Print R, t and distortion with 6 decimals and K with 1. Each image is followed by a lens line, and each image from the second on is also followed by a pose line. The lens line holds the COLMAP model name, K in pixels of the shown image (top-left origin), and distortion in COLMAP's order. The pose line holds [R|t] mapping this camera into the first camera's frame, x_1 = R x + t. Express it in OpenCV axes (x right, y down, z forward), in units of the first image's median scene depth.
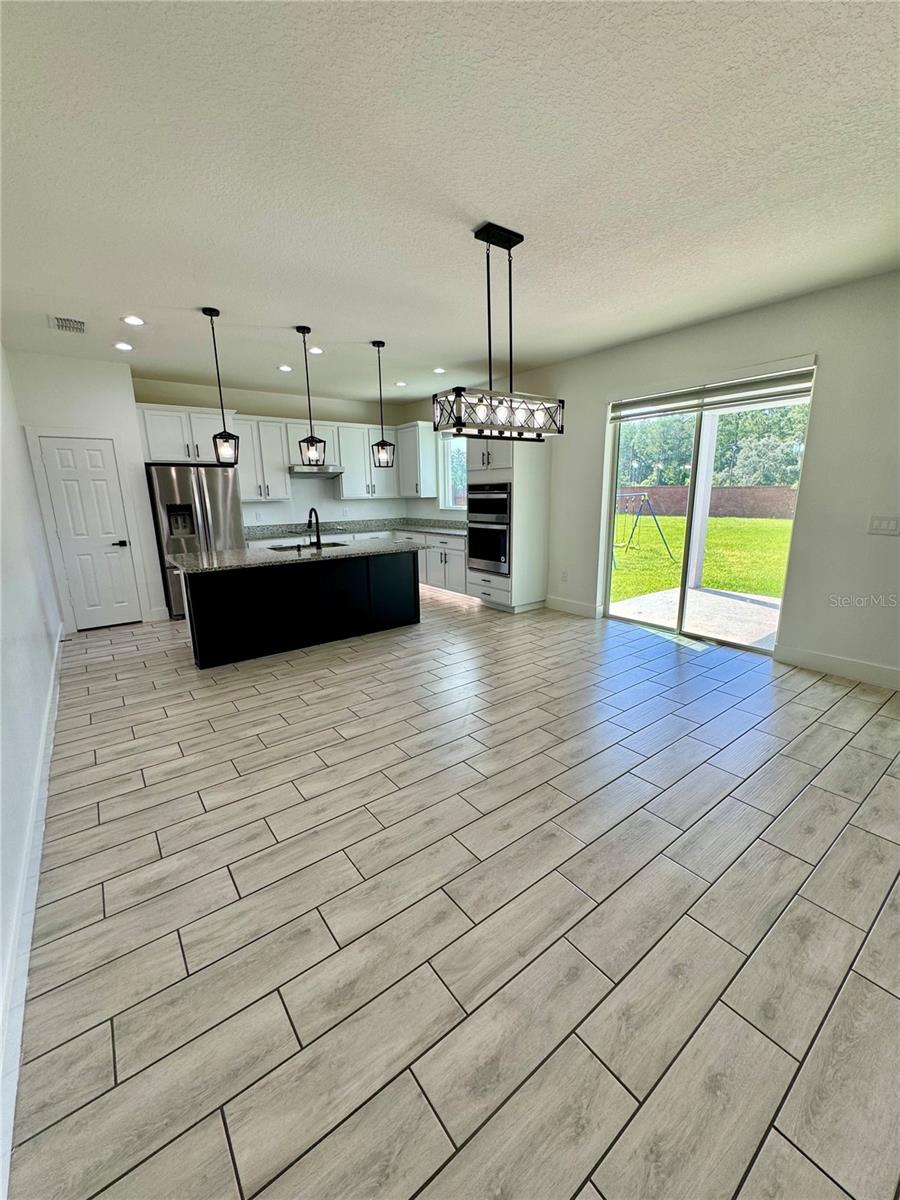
lens RADIAL K [[479.2, 0, 459.2], [0, 479.2, 592.3], [0, 0, 1]] dist [-0.002093, 0.000541]
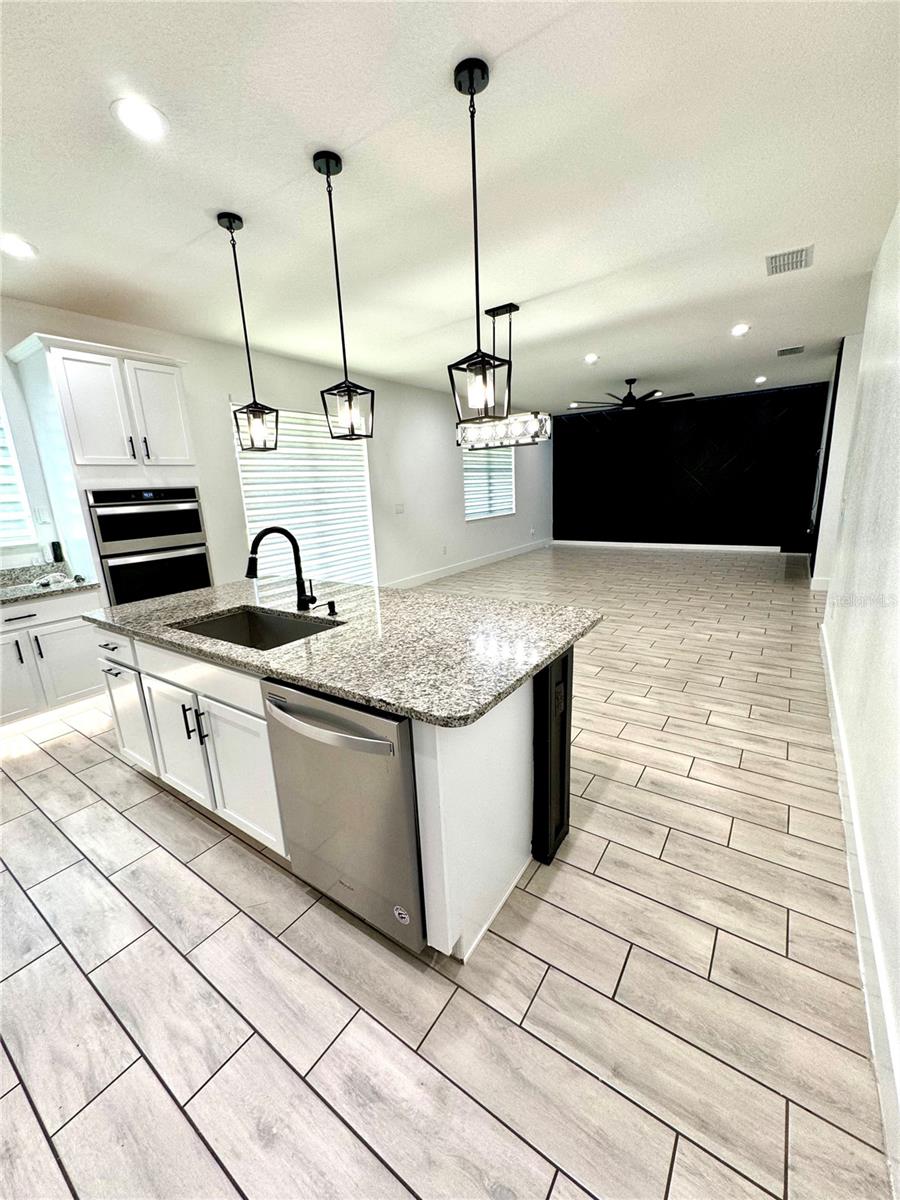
lens RADIAL K [[479.2, 0, 456.7], [0, 479.2, 595.2], [0, 0, 1]] dist [-0.002093, 0.000541]
pose [[-0.296981, -0.189173, 0.935957, -1.328535], [0.251411, 0.930105, 0.267763, -0.329766], [-0.921192, 0.314831, -0.228663, 1.642694]]
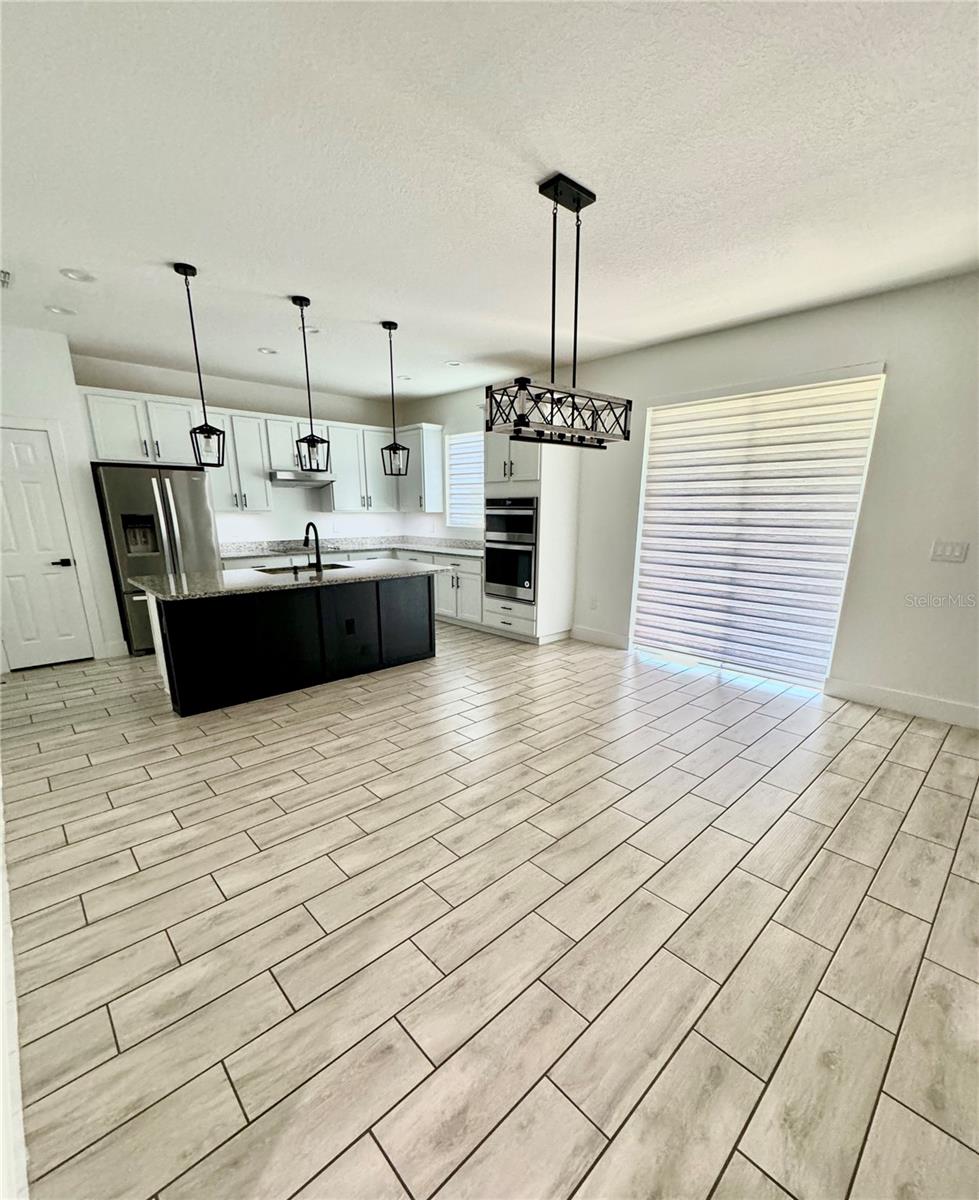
lens RADIAL K [[521.4, 0, 498.3], [0, 521.4, 644.4], [0, 0, 1]] dist [-0.001159, -0.000008]
pose [[0.994512, -0.007374, 0.104359, -0.128748], [0.002163, 0.998749, 0.049957, -0.011754], [-0.104596, -0.049457, 0.993284, 0.079640]]
